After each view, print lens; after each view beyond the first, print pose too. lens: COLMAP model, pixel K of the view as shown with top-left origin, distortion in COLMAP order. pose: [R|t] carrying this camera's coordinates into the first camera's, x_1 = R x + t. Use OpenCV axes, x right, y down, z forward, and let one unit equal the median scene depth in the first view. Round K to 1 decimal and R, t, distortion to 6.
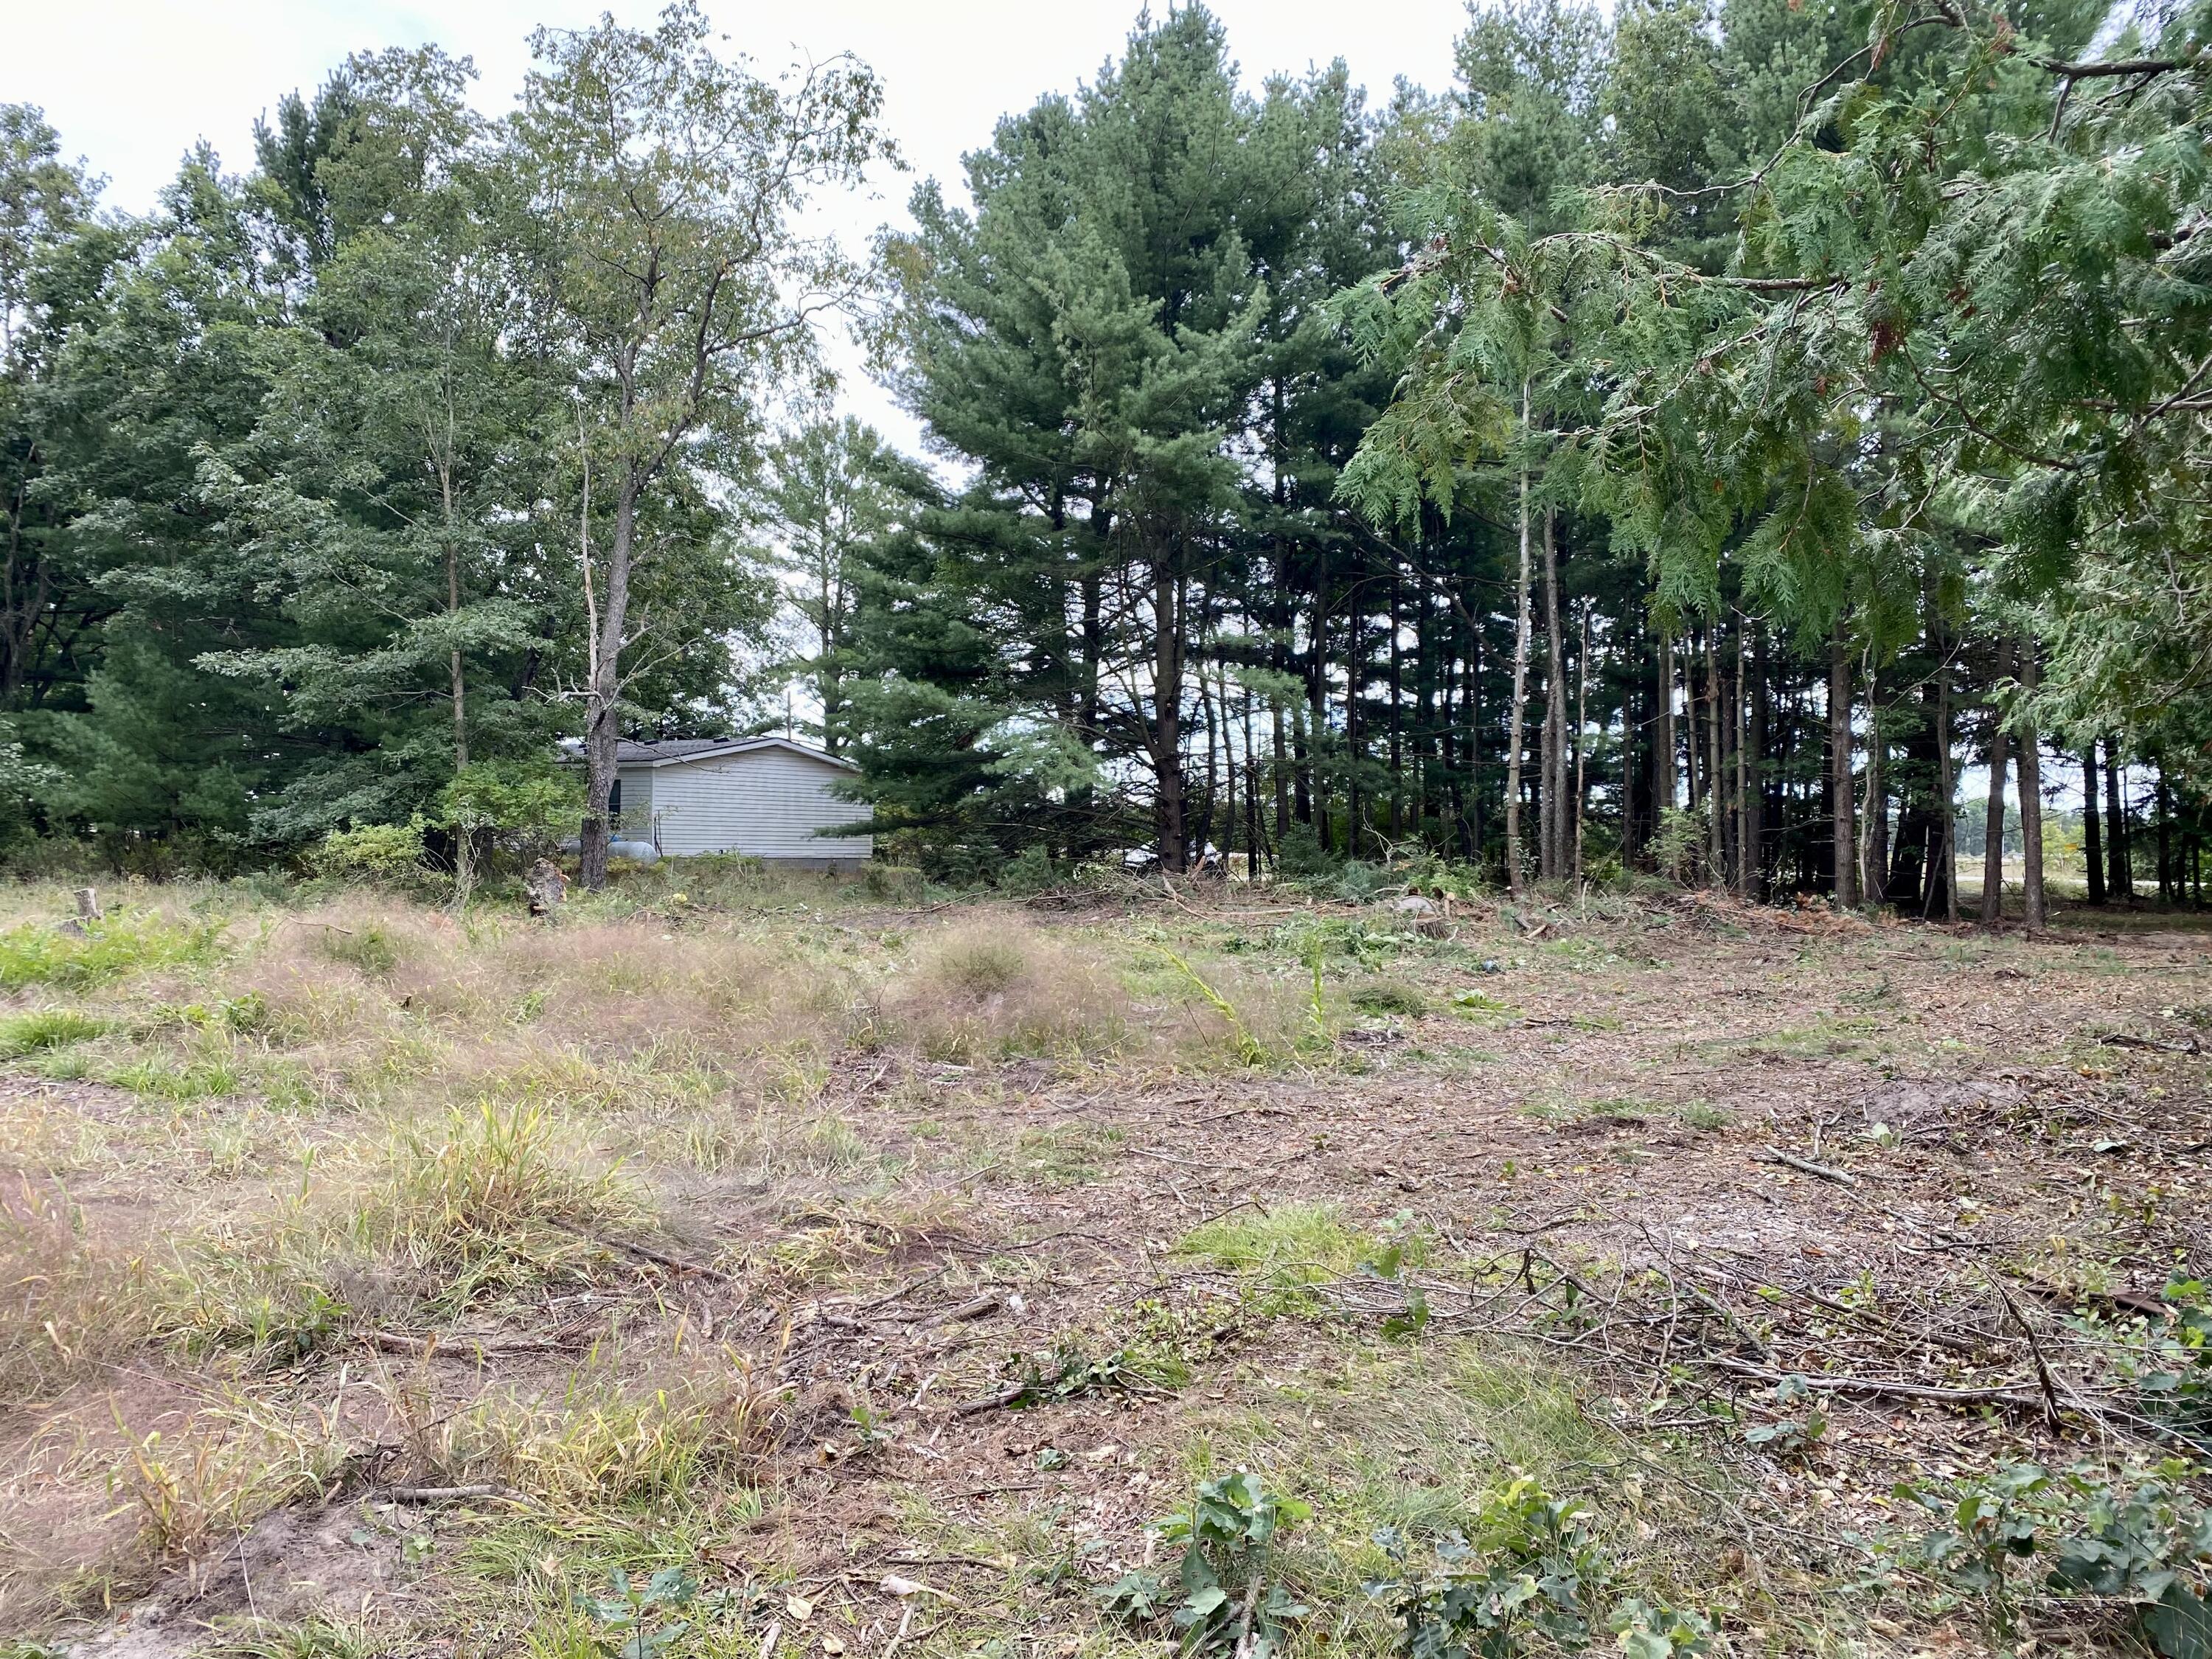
lens RADIAL K [[1690.0, 0, 1106.0], [0, 1690.0, 829.5], [0, 0, 1]] dist [0.002741, -0.001763]
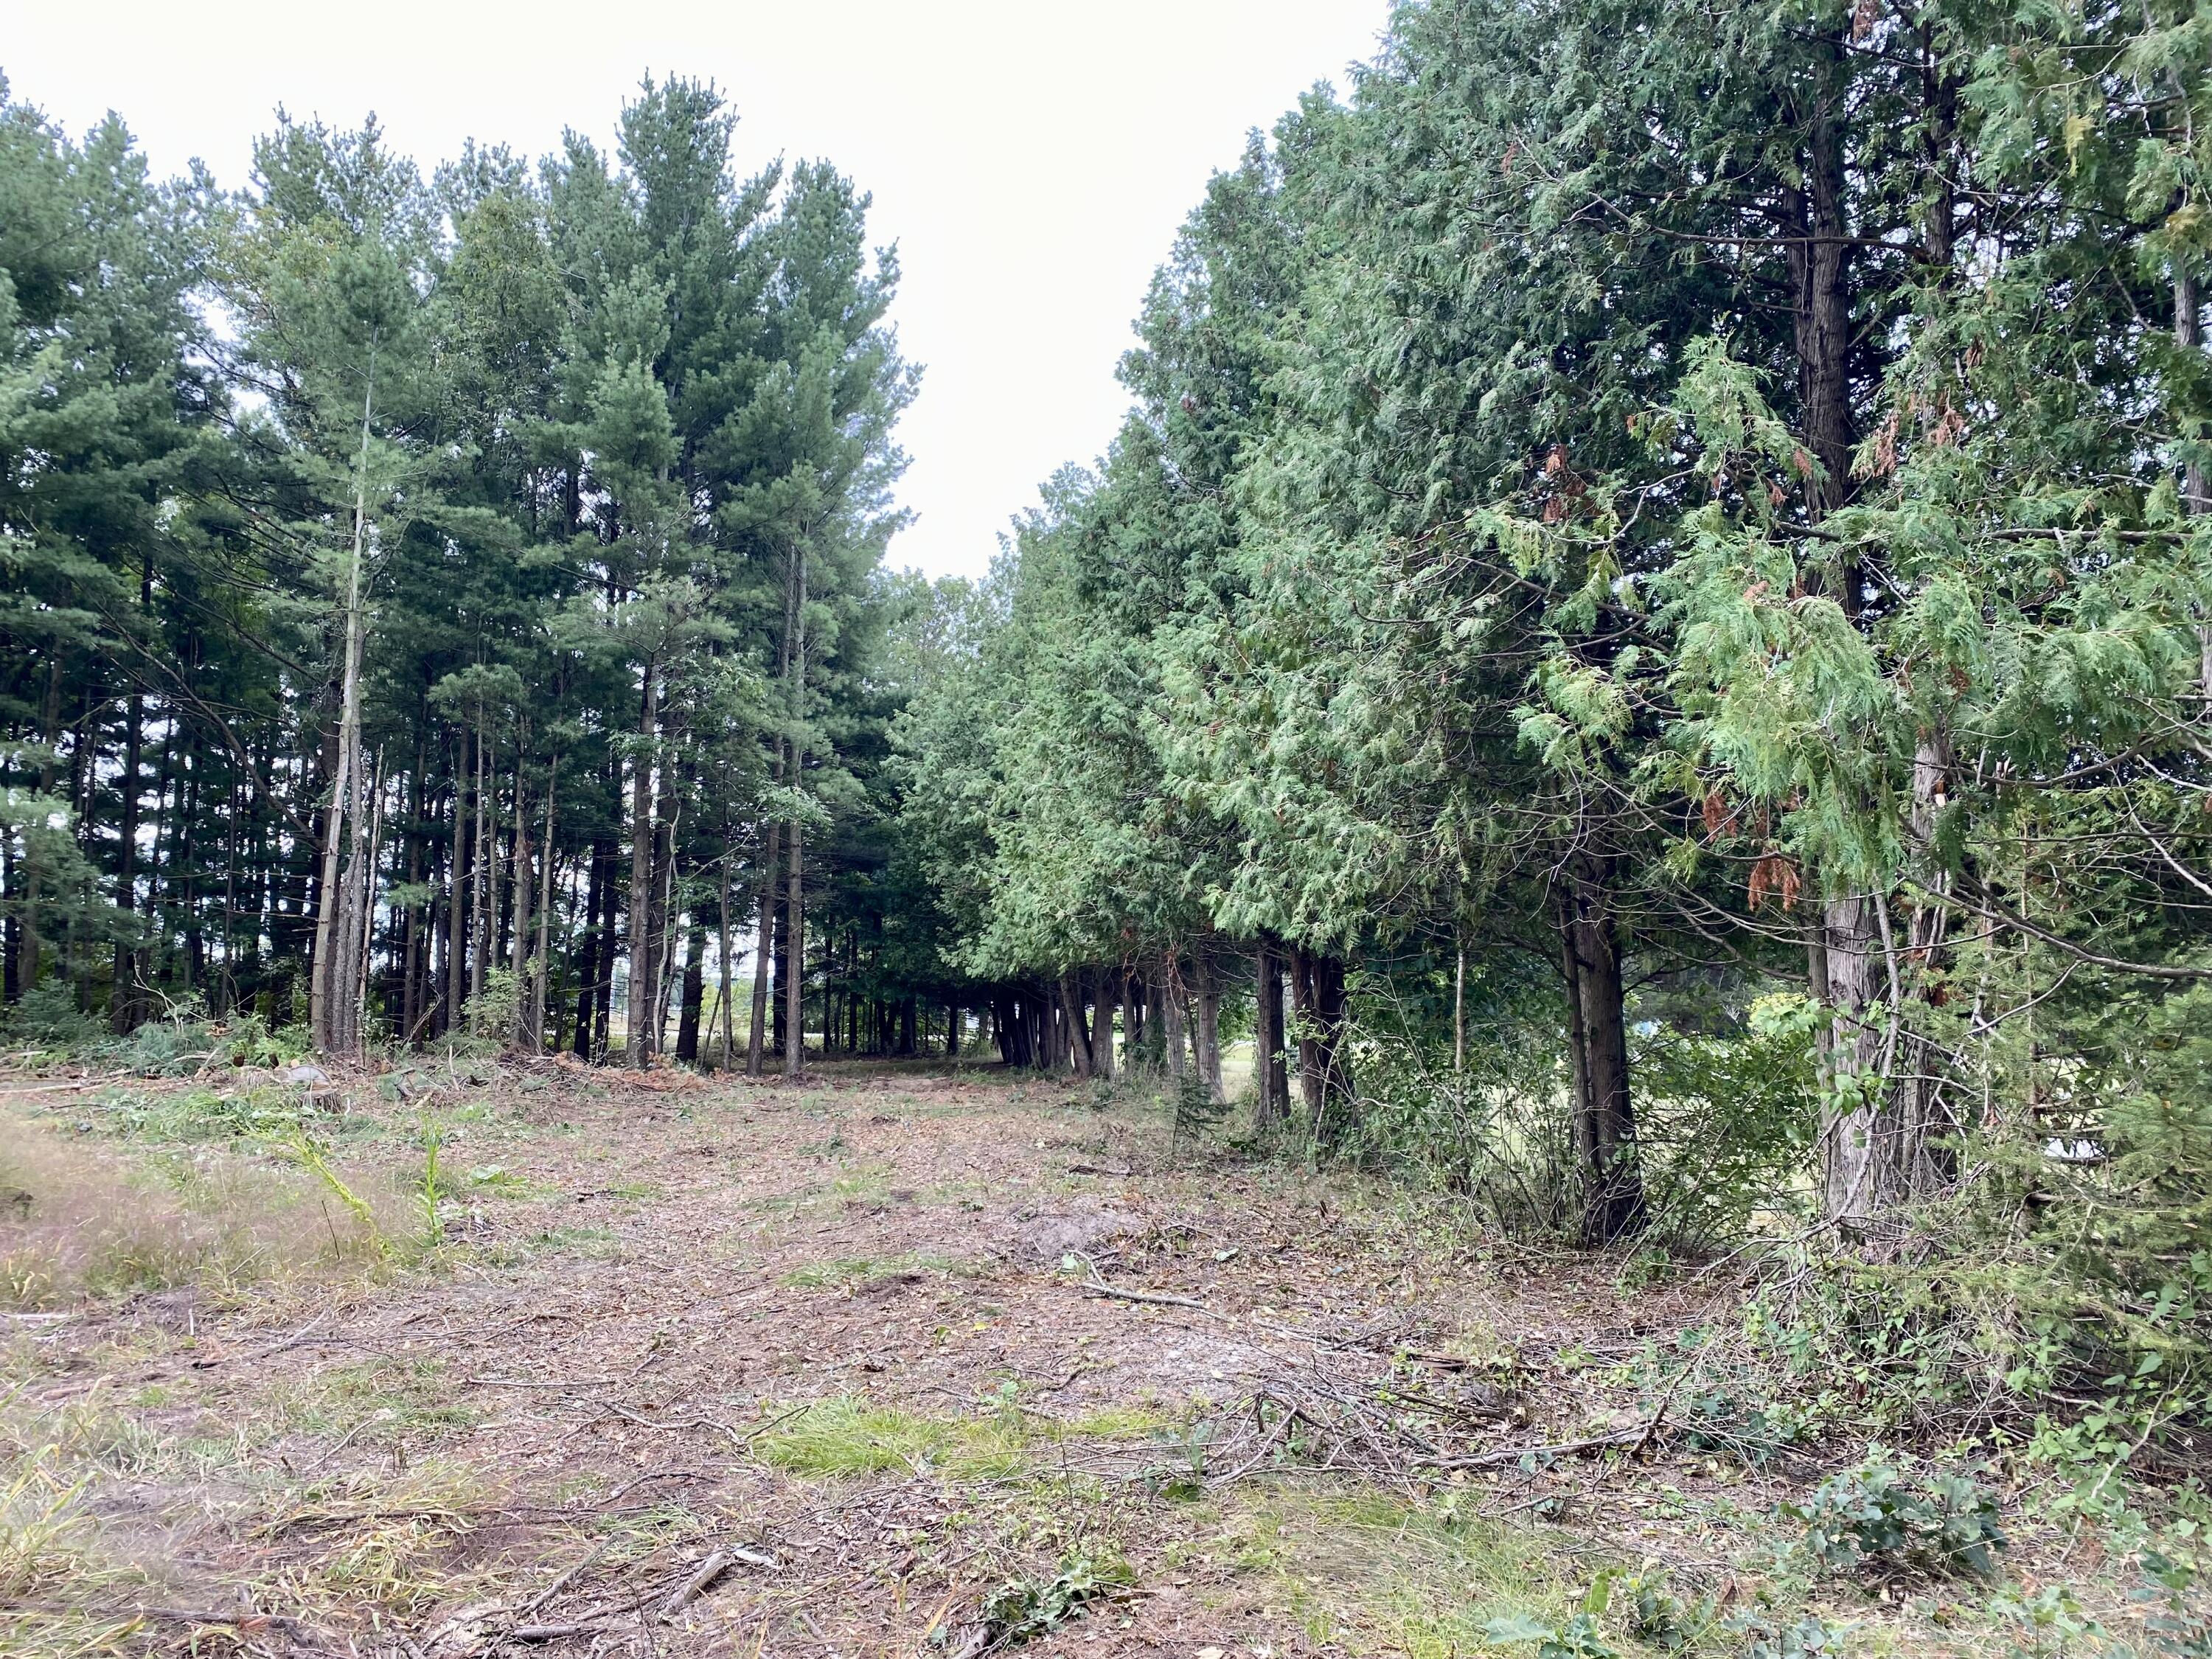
lens RADIAL K [[1689.3, 0, 1106.0], [0, 1689.3, 829.5], [0, 0, 1]] dist [-0.050557, -0.004175]
pose [[0.666943, 0.073212, 0.741503, -0.131876], [-0.005116, 0.995588, -0.093698, -0.002919], [-0.745091, 0.058697, 0.664375, 0.061119]]
